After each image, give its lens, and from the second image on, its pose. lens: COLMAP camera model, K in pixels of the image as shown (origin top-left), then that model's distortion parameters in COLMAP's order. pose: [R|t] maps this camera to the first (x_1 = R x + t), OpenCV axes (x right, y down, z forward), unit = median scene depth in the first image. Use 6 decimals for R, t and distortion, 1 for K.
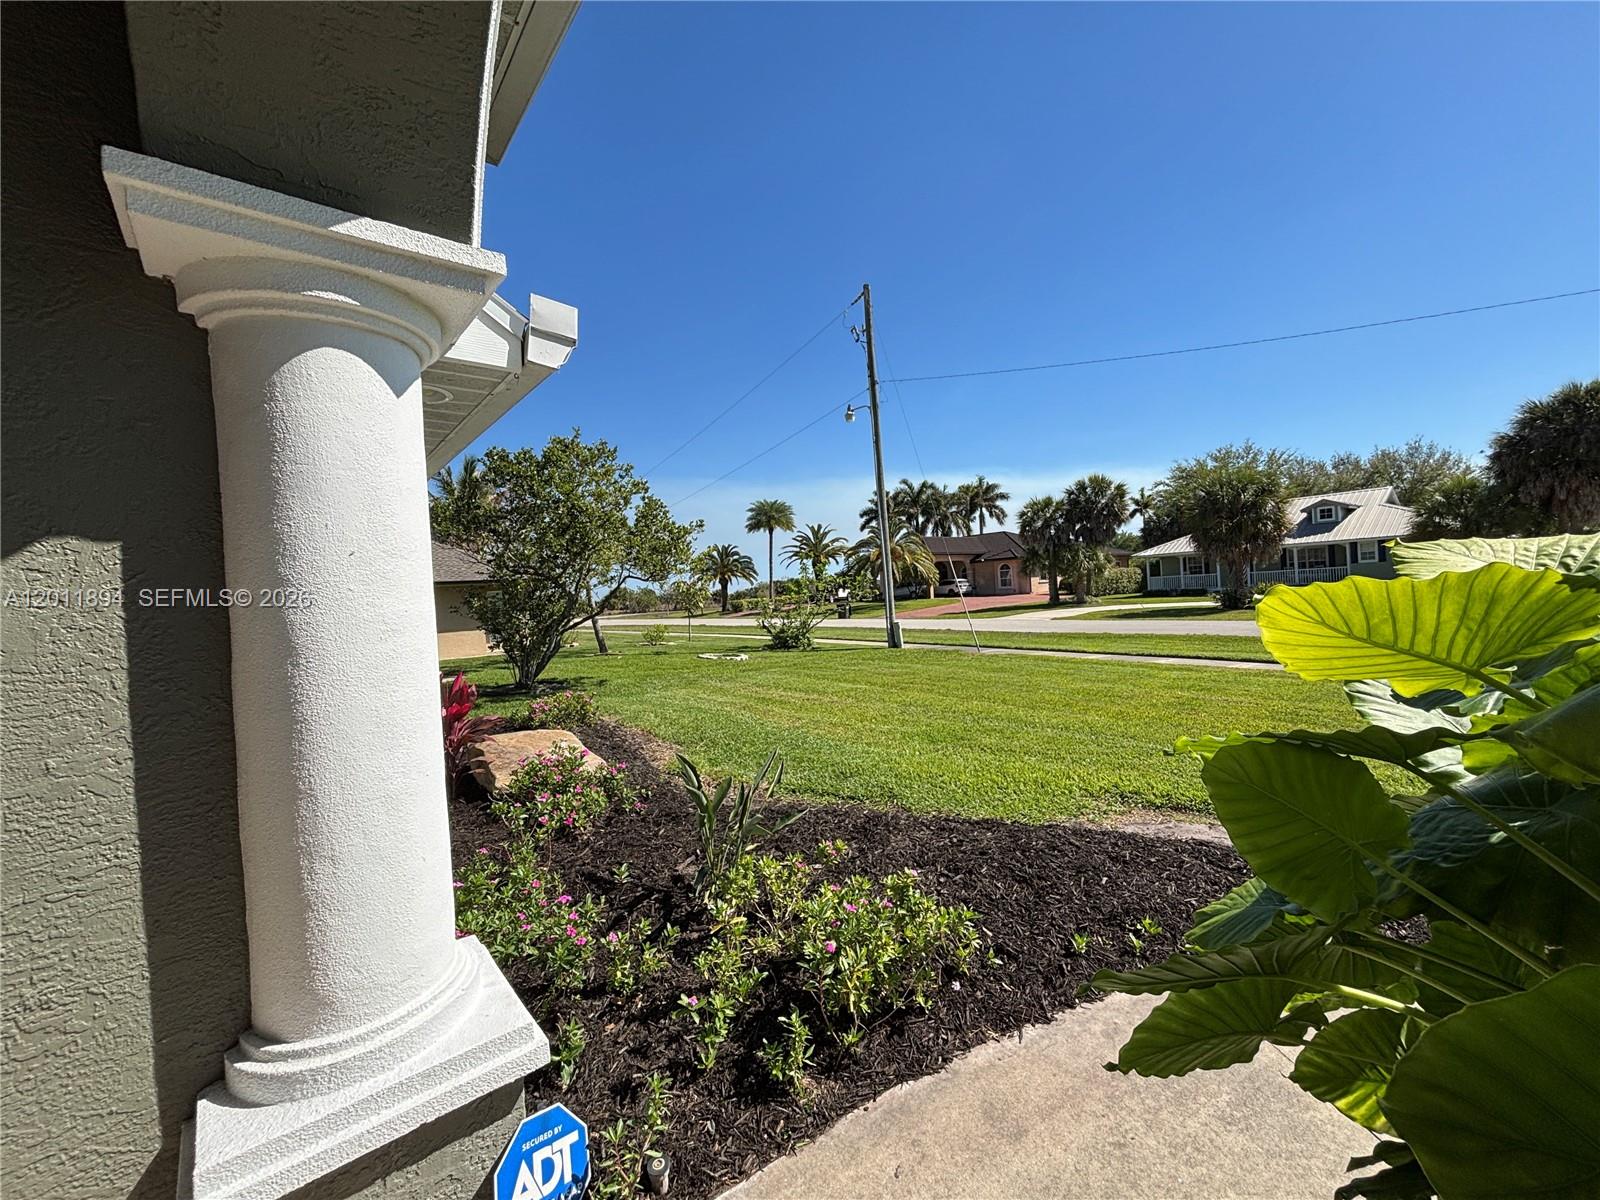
lens RADIAL K [[643.7, 0, 802.8], [0, 643.7, 596.1], [0, 0, 1]] dist [-0.000873, 0.000500]
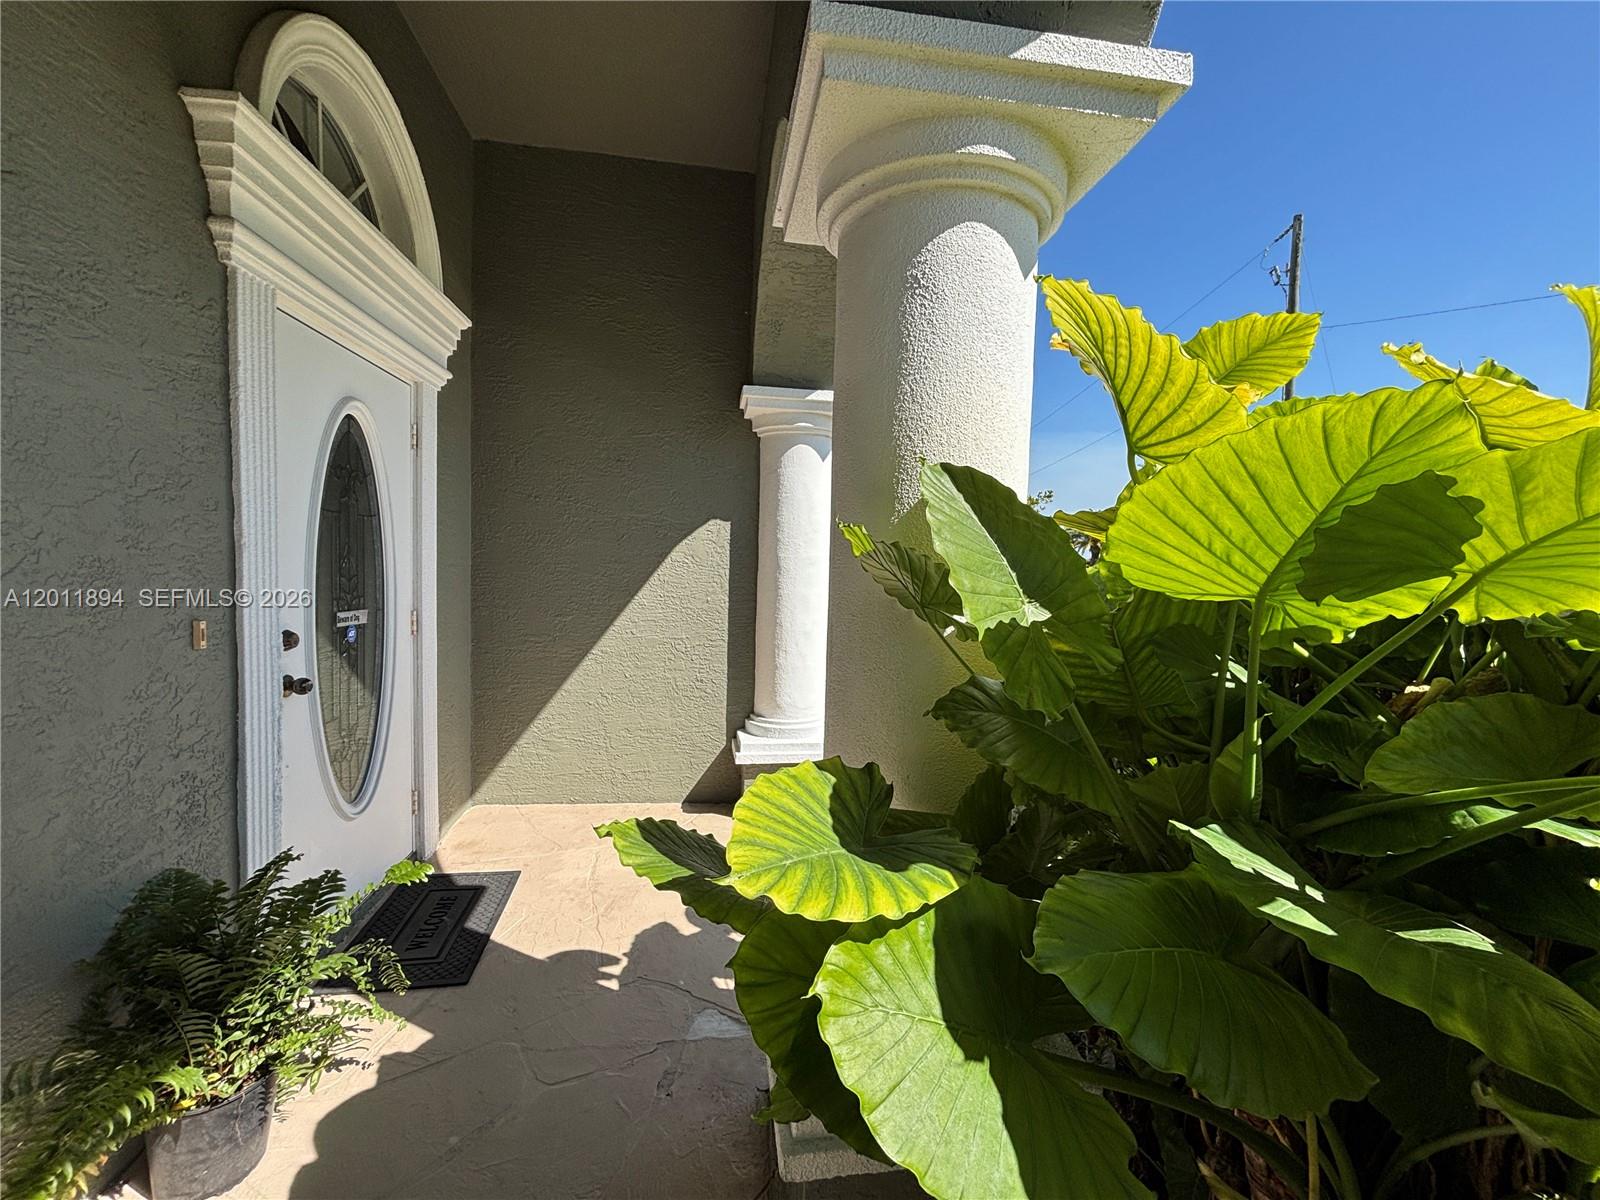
lens RADIAL K [[643.7, 0, 800.5], [0, 643.7, 596.4], [0, 0, 1]] dist [-0.000873, 0.000500]
pose [[0.843701, 0.116644, -0.523988, 0.605453], [-0.083025, 0.992716, 0.087305, -0.031155], [0.530354, -0.030155, 0.847240, -1.081263]]
